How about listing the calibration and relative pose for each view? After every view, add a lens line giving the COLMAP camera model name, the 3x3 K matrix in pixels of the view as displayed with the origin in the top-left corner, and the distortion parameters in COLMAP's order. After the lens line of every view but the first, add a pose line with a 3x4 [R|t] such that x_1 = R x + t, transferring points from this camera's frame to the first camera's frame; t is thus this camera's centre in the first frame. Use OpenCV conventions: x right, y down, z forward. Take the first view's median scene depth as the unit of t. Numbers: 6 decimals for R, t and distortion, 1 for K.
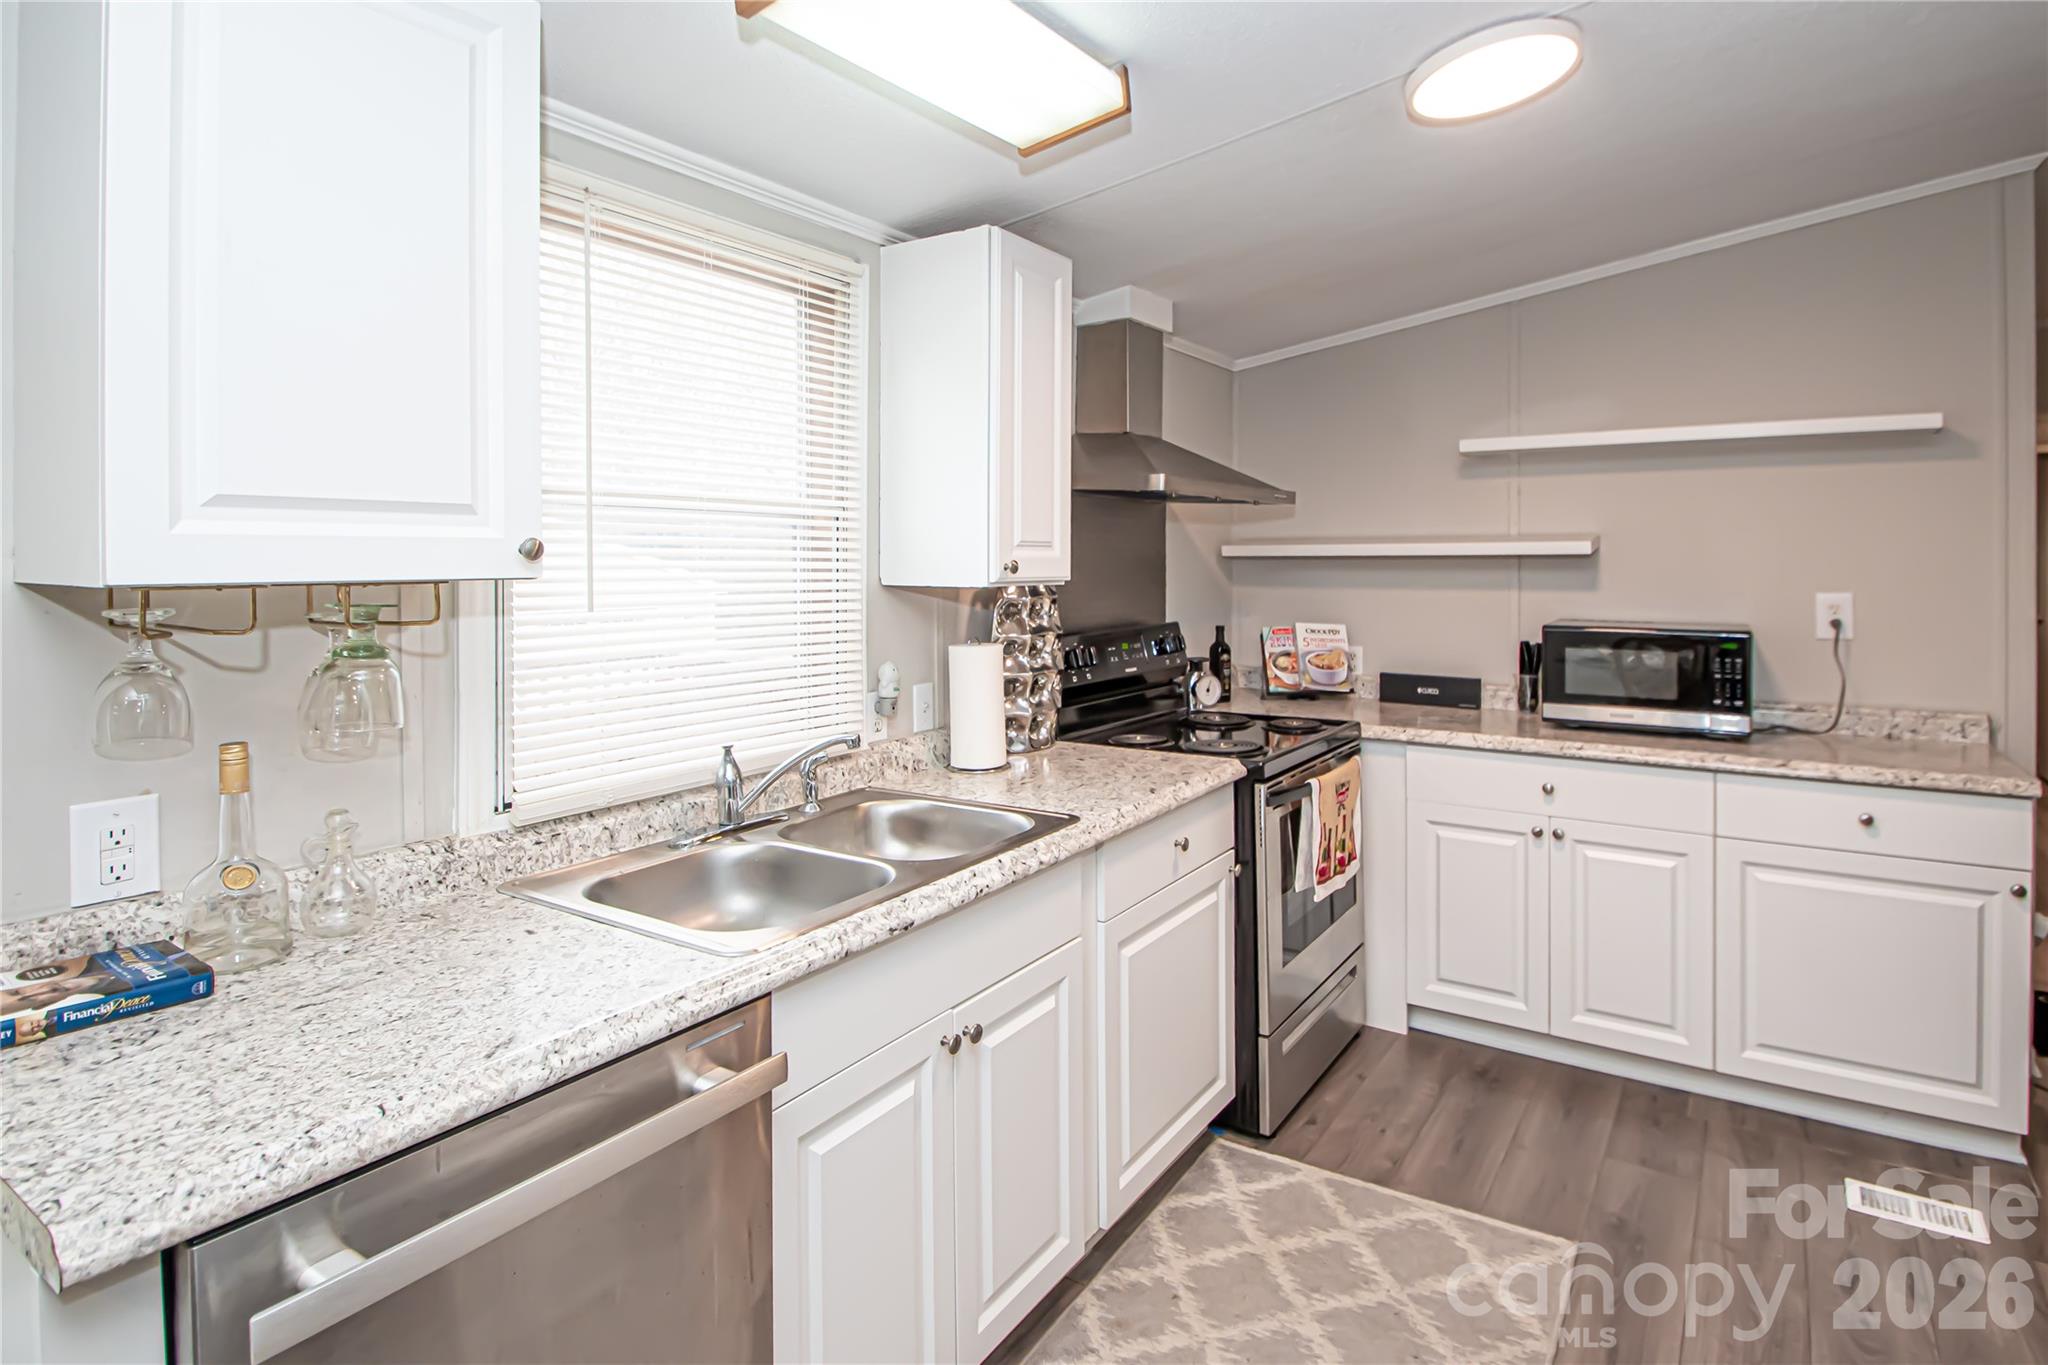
lens RADIAL K [[1078.4, 0, 1045.1], [0, 1078.4, 571.1], [0, 0, 1]] dist [0.003455, -0.008687]
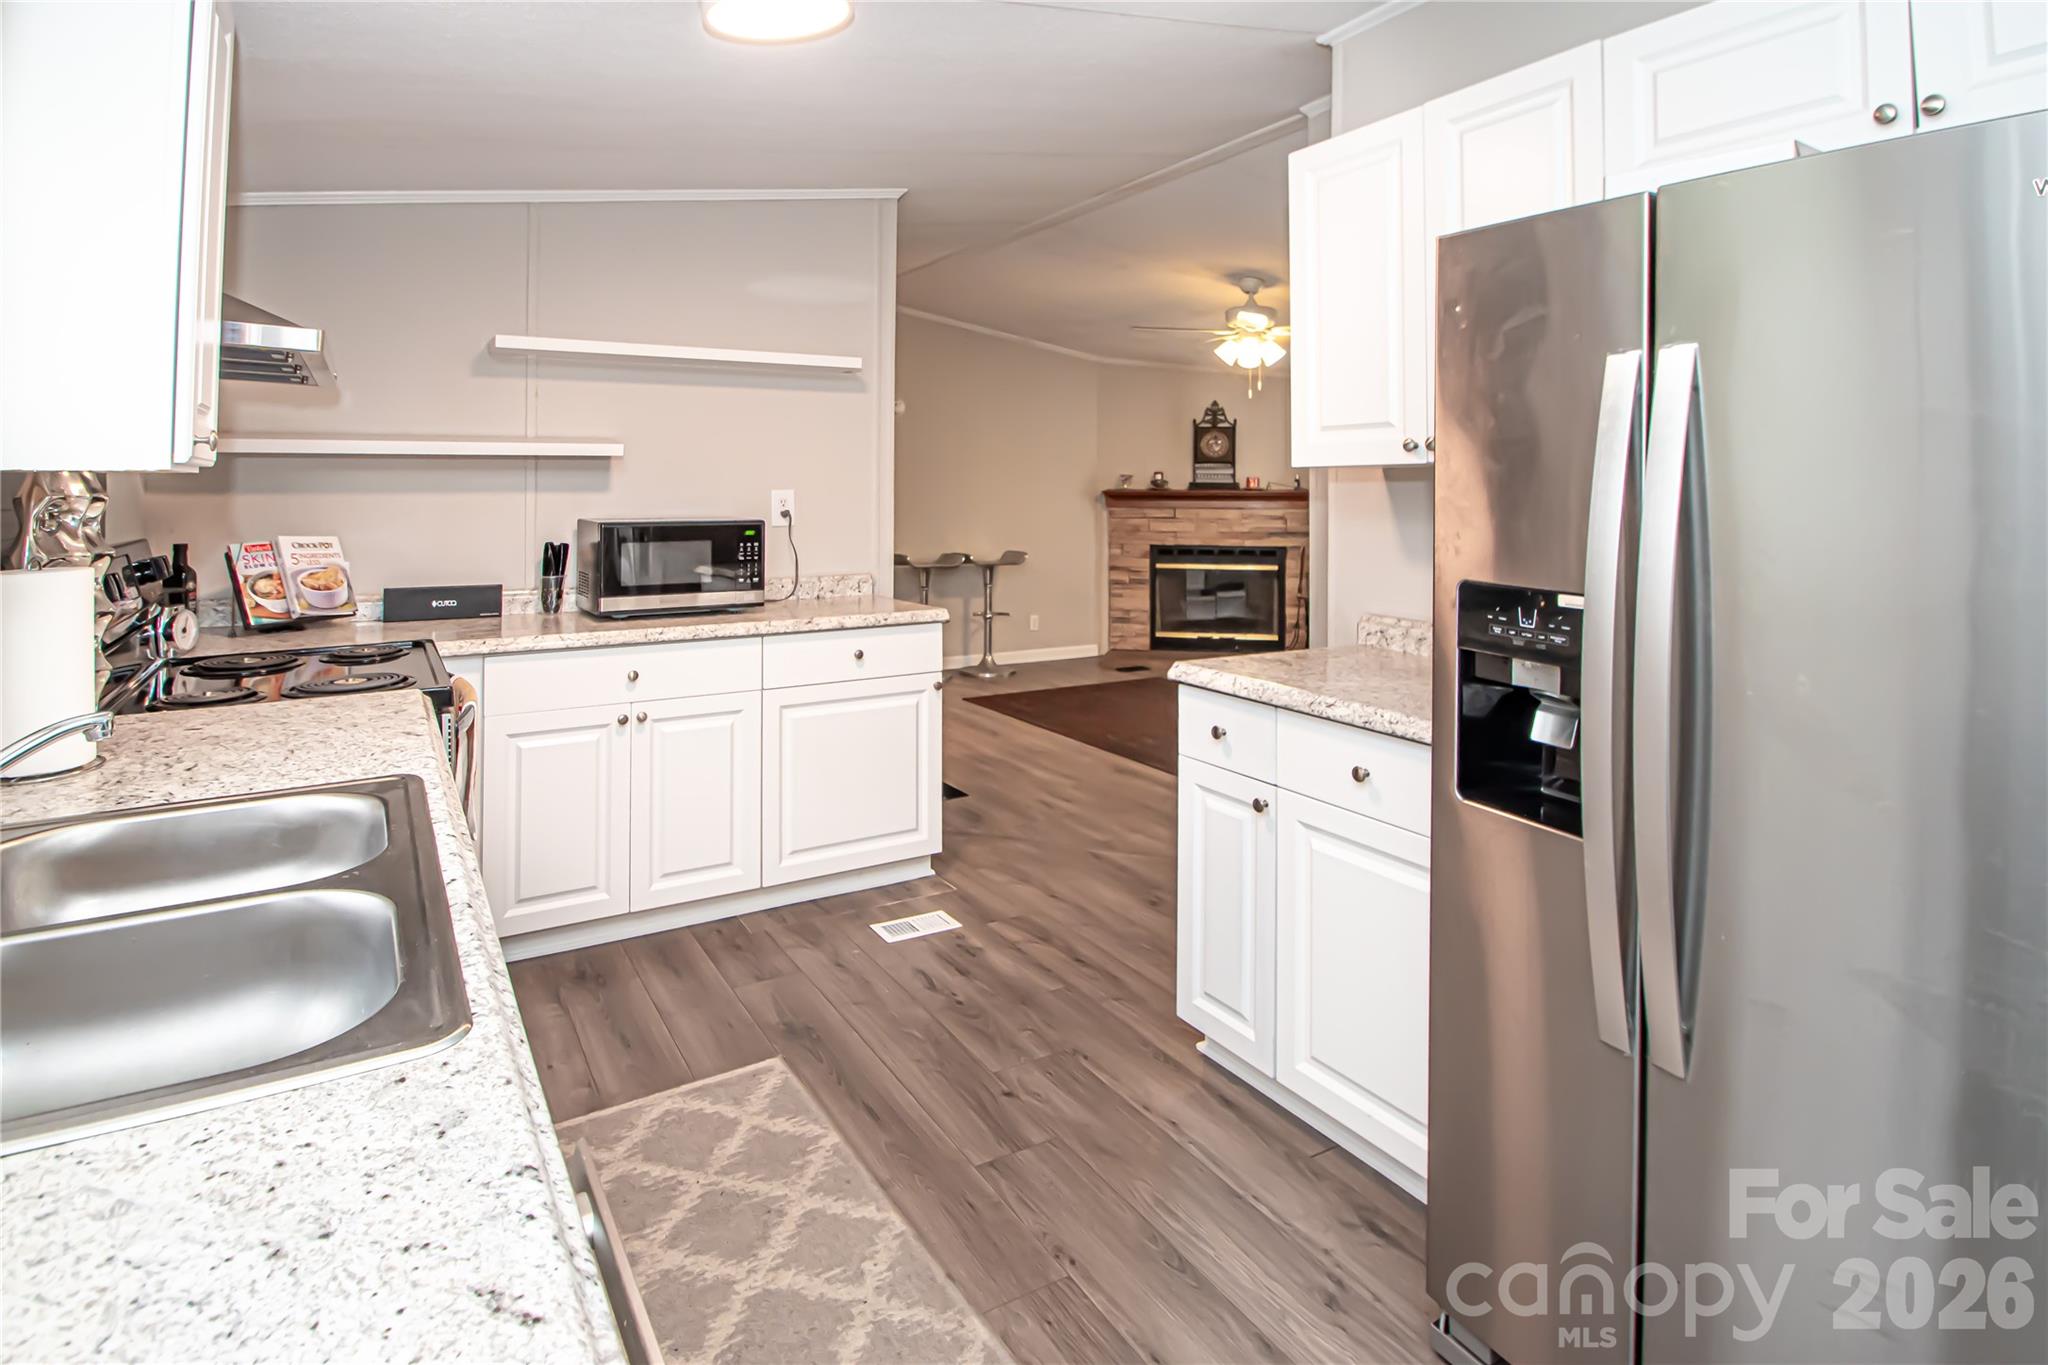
lens RADIAL K [[1078.4, 0, 996.1], [0, 1078.4, 475.4], [0, 0, 1]] dist [0.003455, -0.008687]
pose [[0.447914, 0.008873, 0.894032, -0.318994], [0.009862, 0.999841, -0.014863, 0.026068], [-0.894022, 0.015474, 0.447756, 0.214743]]
